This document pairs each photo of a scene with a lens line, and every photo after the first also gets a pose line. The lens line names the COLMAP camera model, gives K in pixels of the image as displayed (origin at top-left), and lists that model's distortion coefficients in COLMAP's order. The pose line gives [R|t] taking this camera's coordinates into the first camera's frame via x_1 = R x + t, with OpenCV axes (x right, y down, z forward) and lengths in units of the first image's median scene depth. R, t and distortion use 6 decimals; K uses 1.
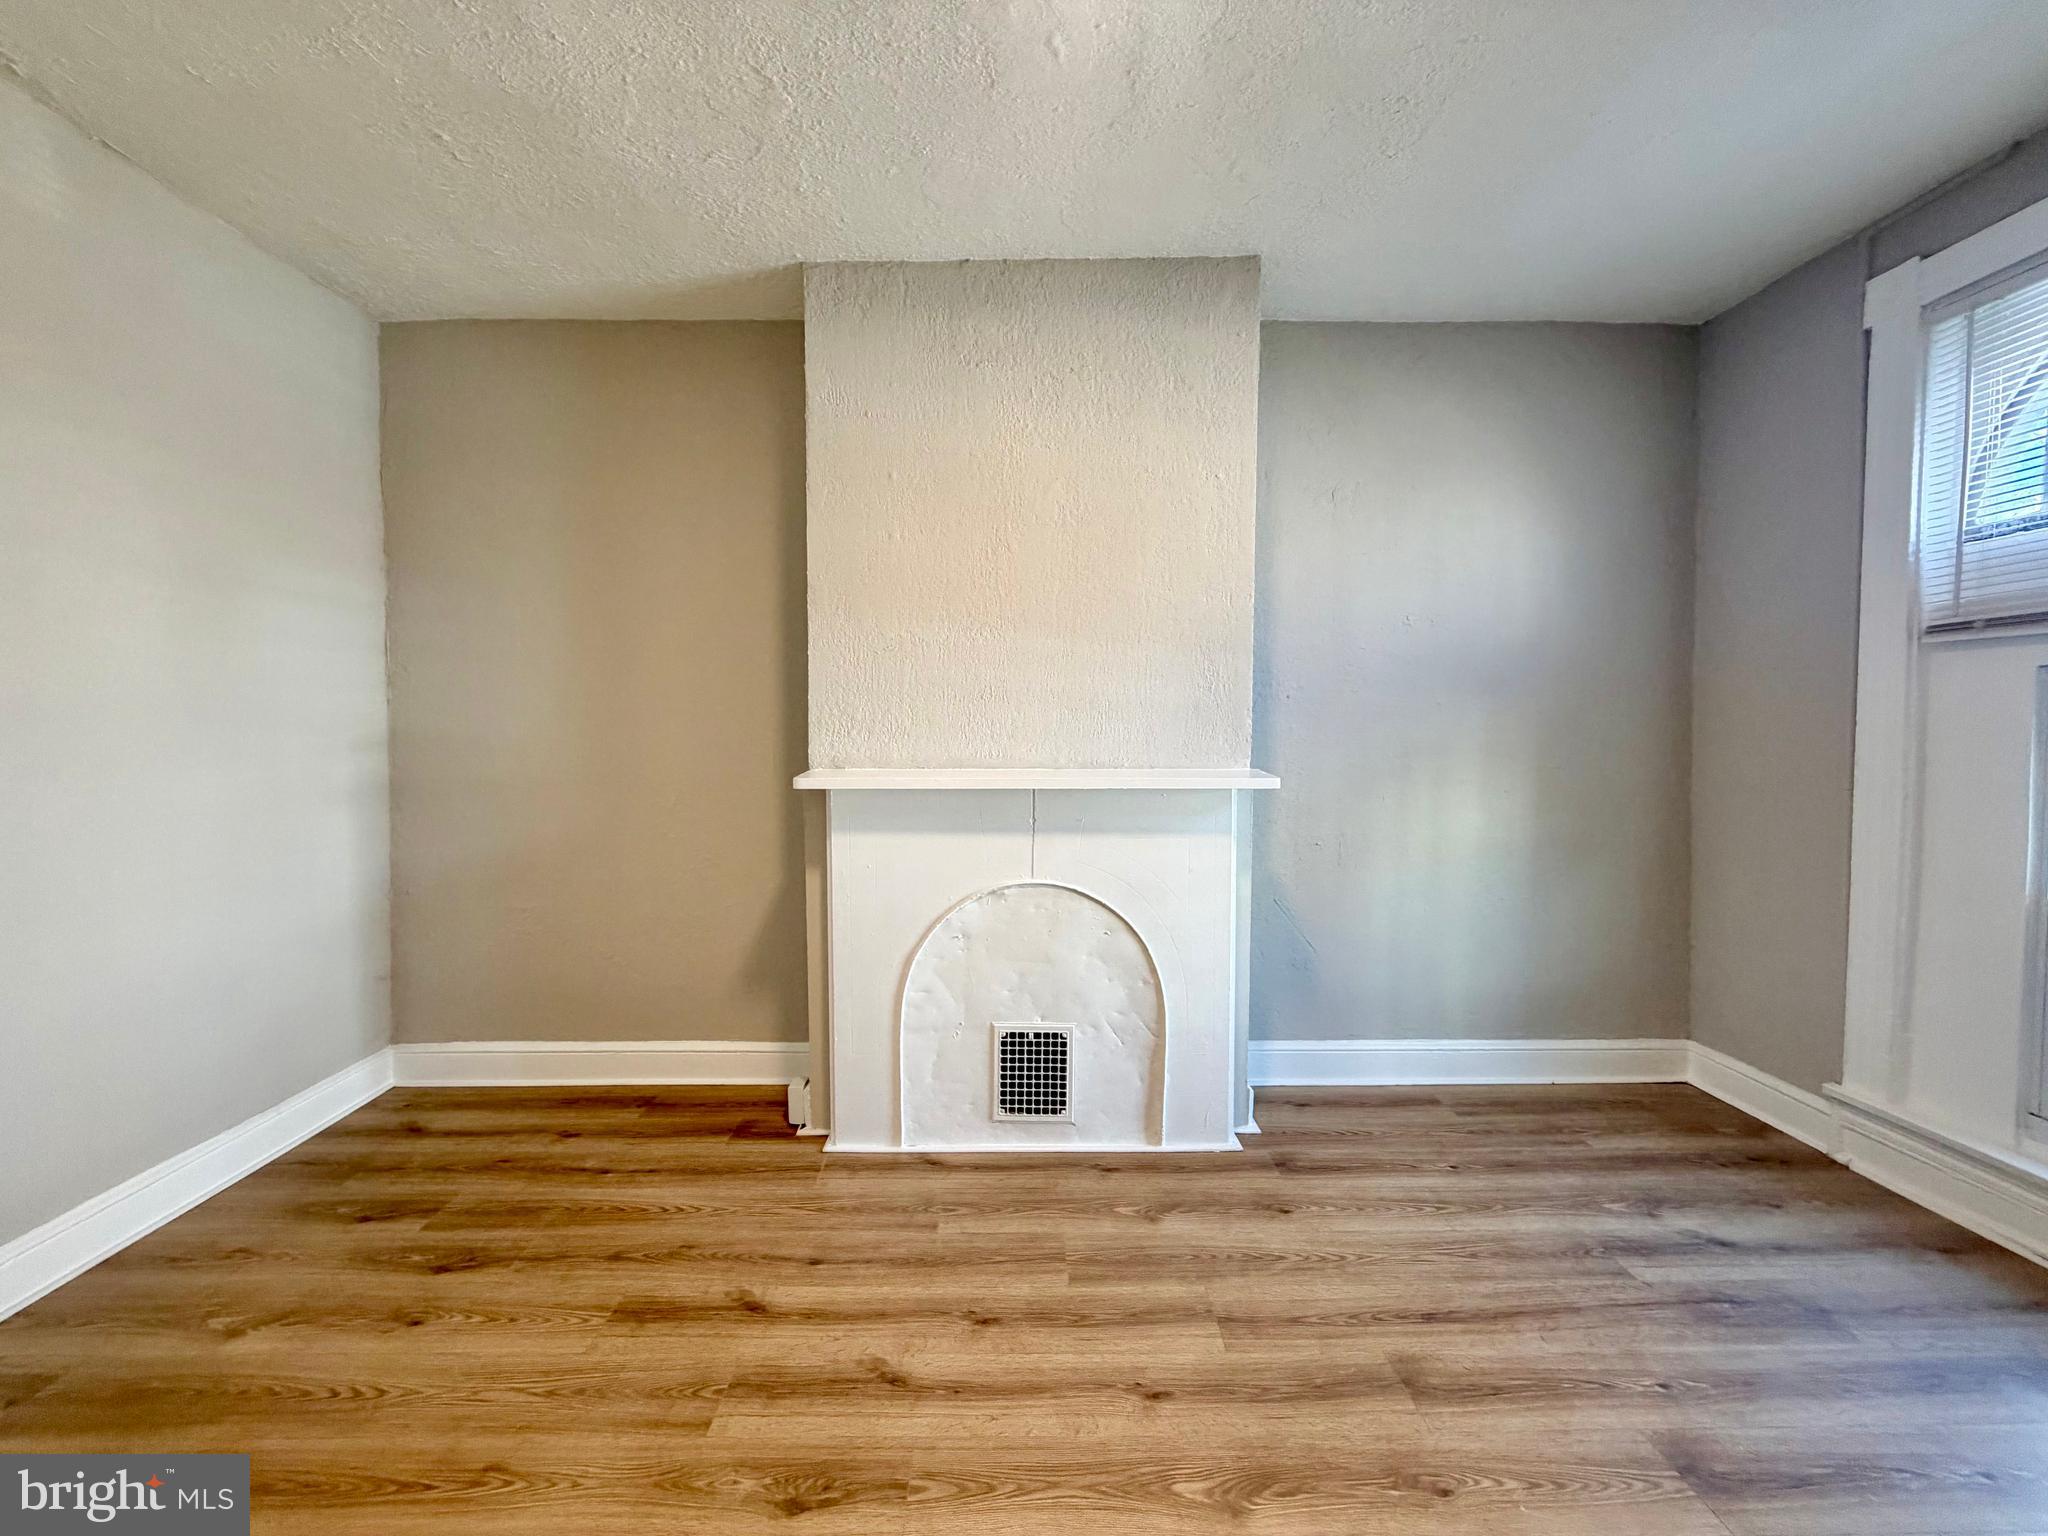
lens RADIAL K [[815.2, 0, 1017.4], [0, 815.2, 762.8], [0, 0, 1]] dist [0.001368, -0.000089]
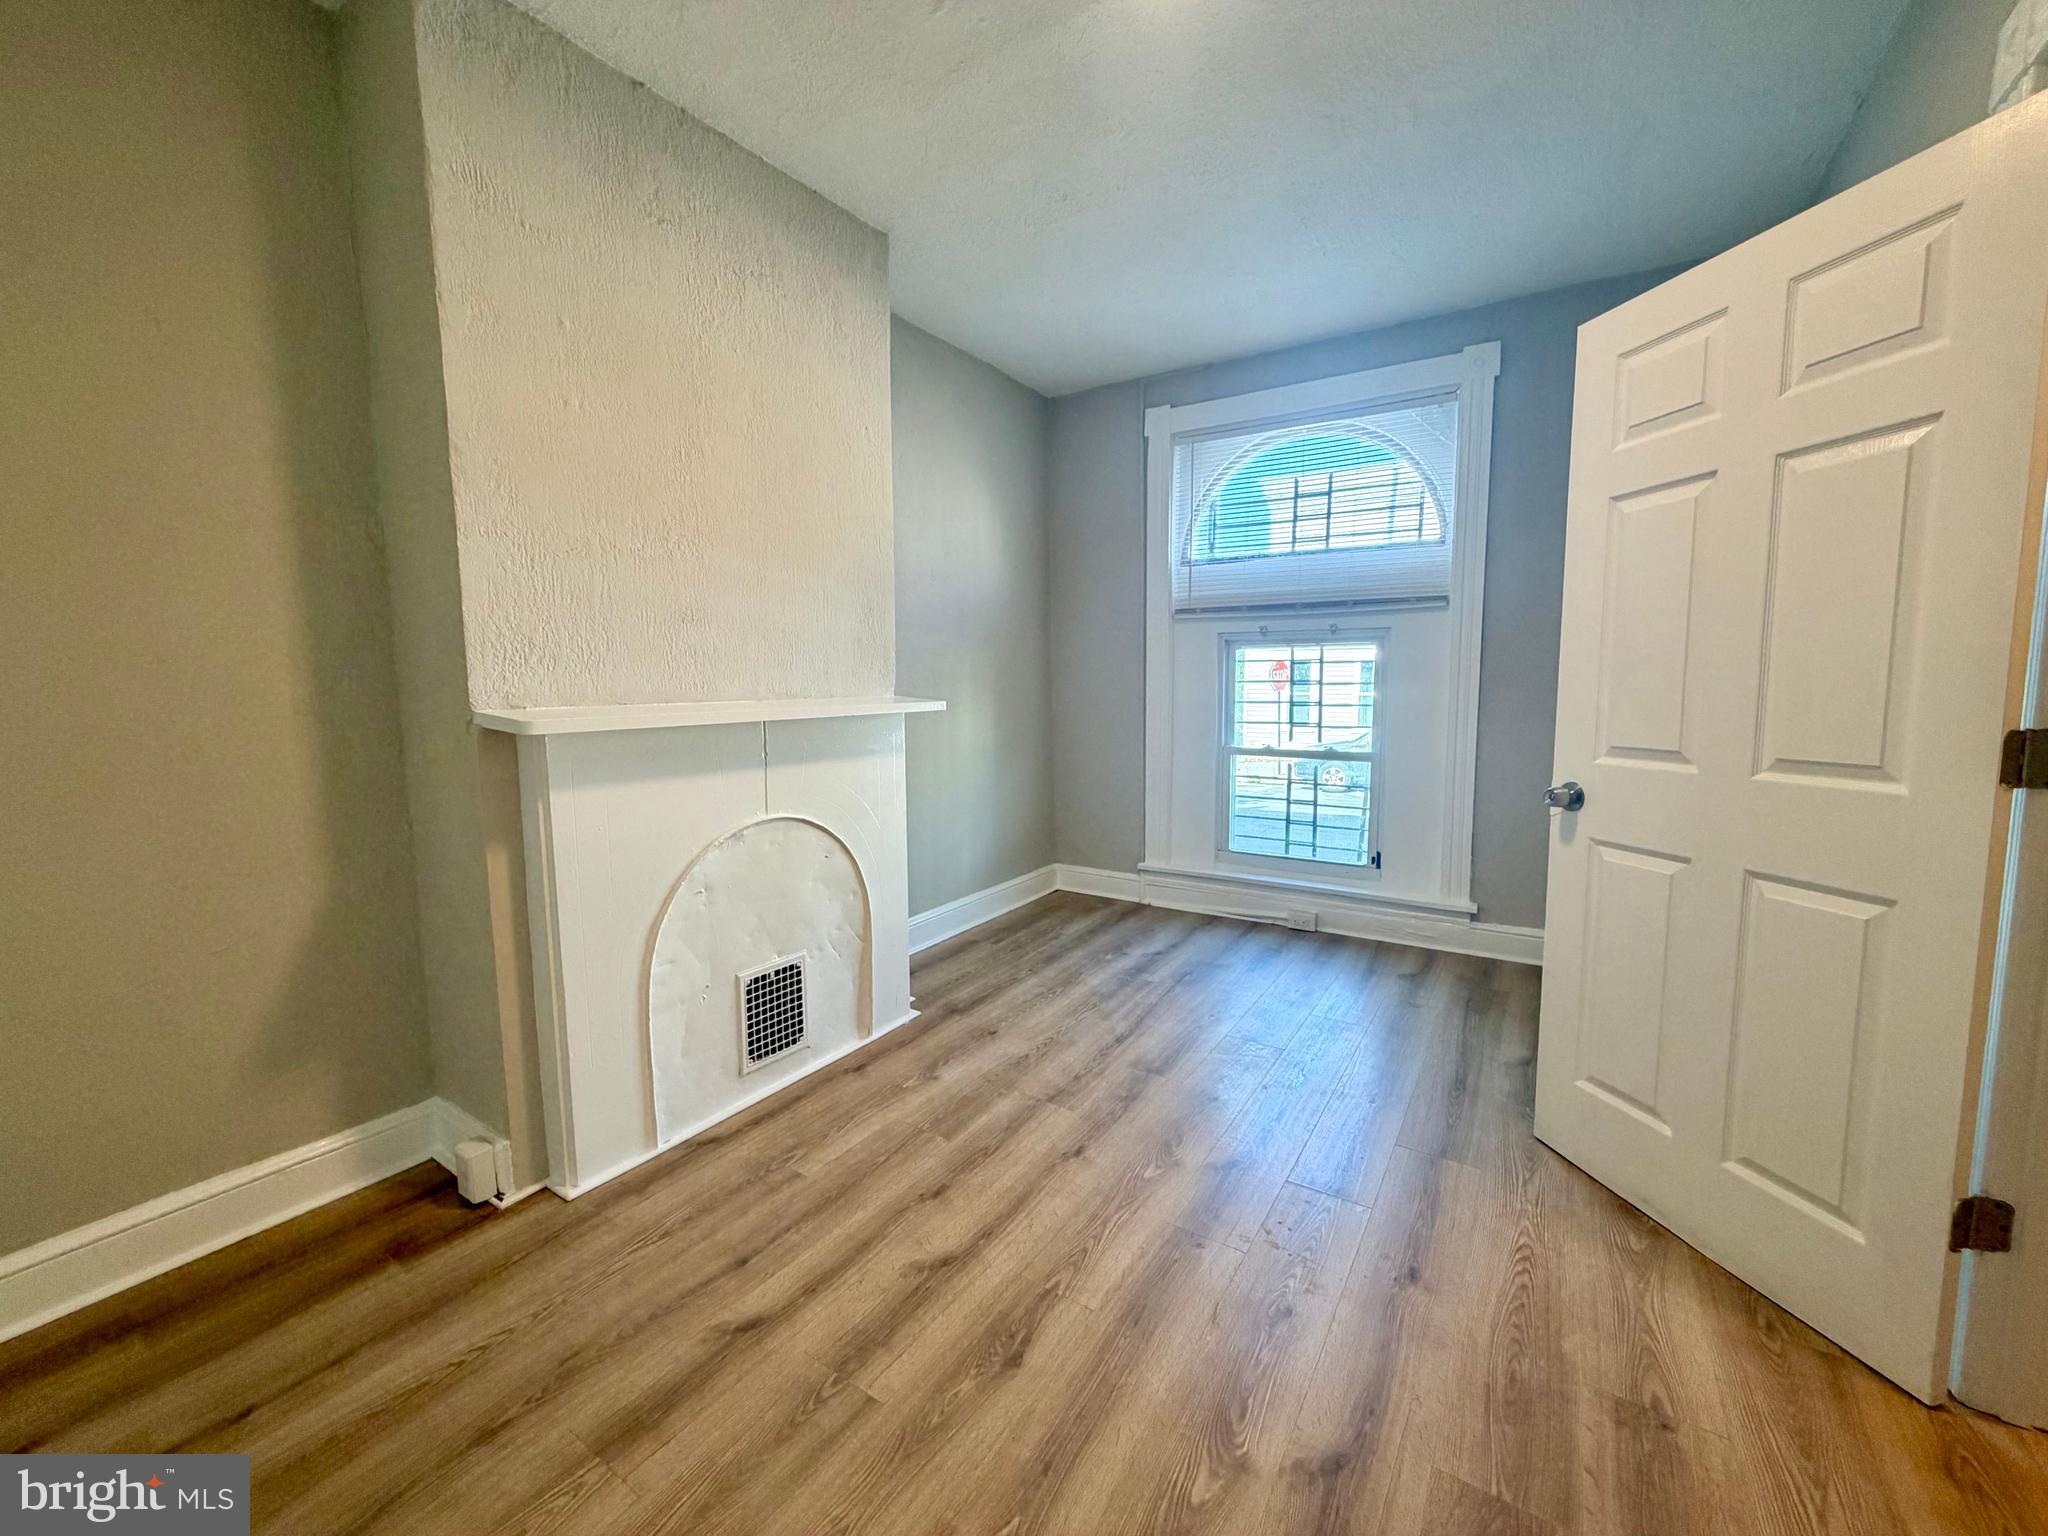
lens RADIAL K [[815.2, 0, 1017.4], [0, 815.2, 762.8], [0, 0, 1]] dist [0.001368, -0.000089]
pose [[0.561242, -0.091027, 0.822631, -0.601091], [0.037138, 0.995702, 0.084840, 0.010627], [-0.826818, -0.017065, 0.562210, 0.215586]]
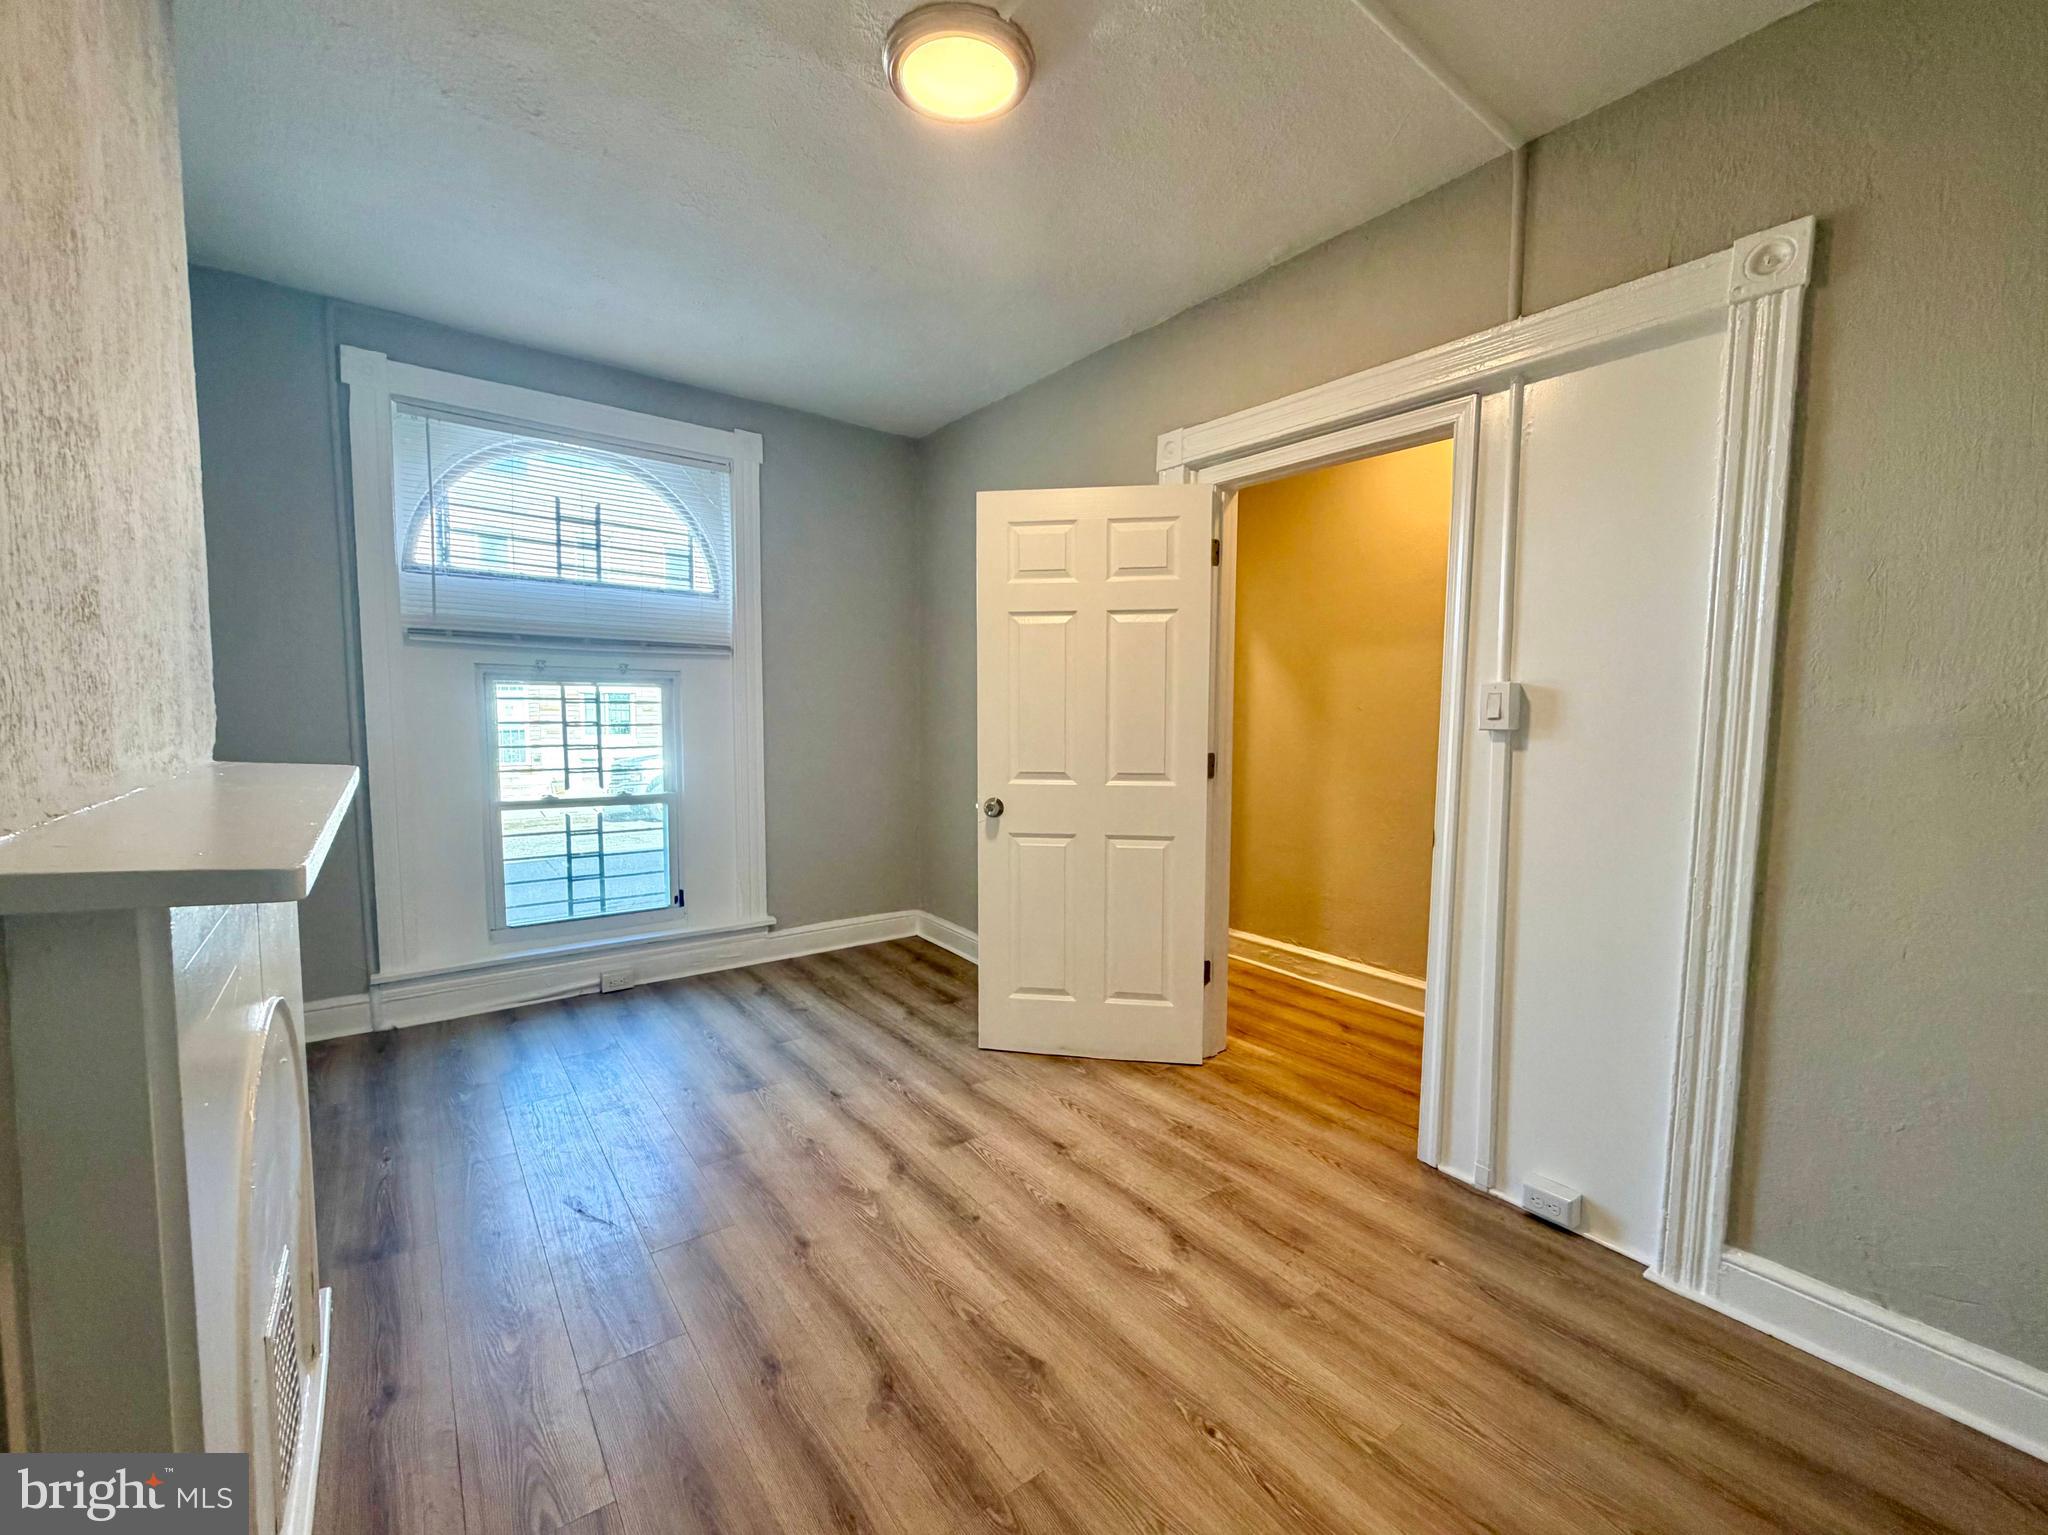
lens RADIAL K [[850.8, 0, 1030.3], [0, 850.8, 771.4], [0, 0, 1]] dist [-0.000459, -0.000067]
pose [[-0.596113, -0.069841, 0.799857, -0.660160], [0.015084, 0.995060, 0.098127, -0.042624], [-0.802759, 0.070560, -0.592114, 0.921898]]
